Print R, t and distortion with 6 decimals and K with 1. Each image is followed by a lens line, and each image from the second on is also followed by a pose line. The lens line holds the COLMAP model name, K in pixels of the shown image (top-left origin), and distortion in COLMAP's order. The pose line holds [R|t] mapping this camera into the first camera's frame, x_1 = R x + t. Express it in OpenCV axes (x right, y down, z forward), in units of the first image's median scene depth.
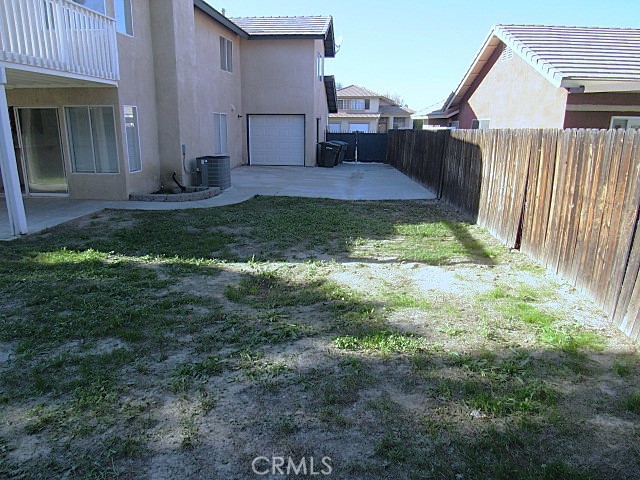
lens RADIAL K [[449.1, 0, 318.9], [0, 449.1, 222.2], [0, 0, 1]] dist [-0.006445, -0.000046]
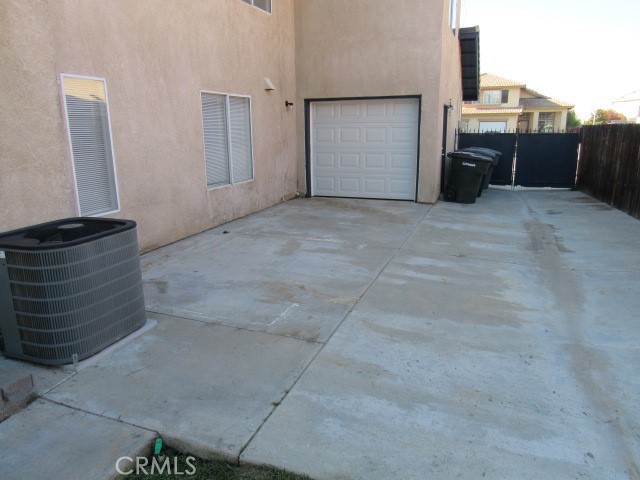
lens RADIAL K [[449.1, 0, 318.9], [0, 449.1, 222.2], [0, 0, 1]] dist [-0.006445, -0.000046]
pose [[0.968554, 0.034660, -0.246379, -0.011790], [-0.035736, 0.999361, 0.000104, -0.088938], [0.246225, 0.008704, 0.969174, 0.446675]]
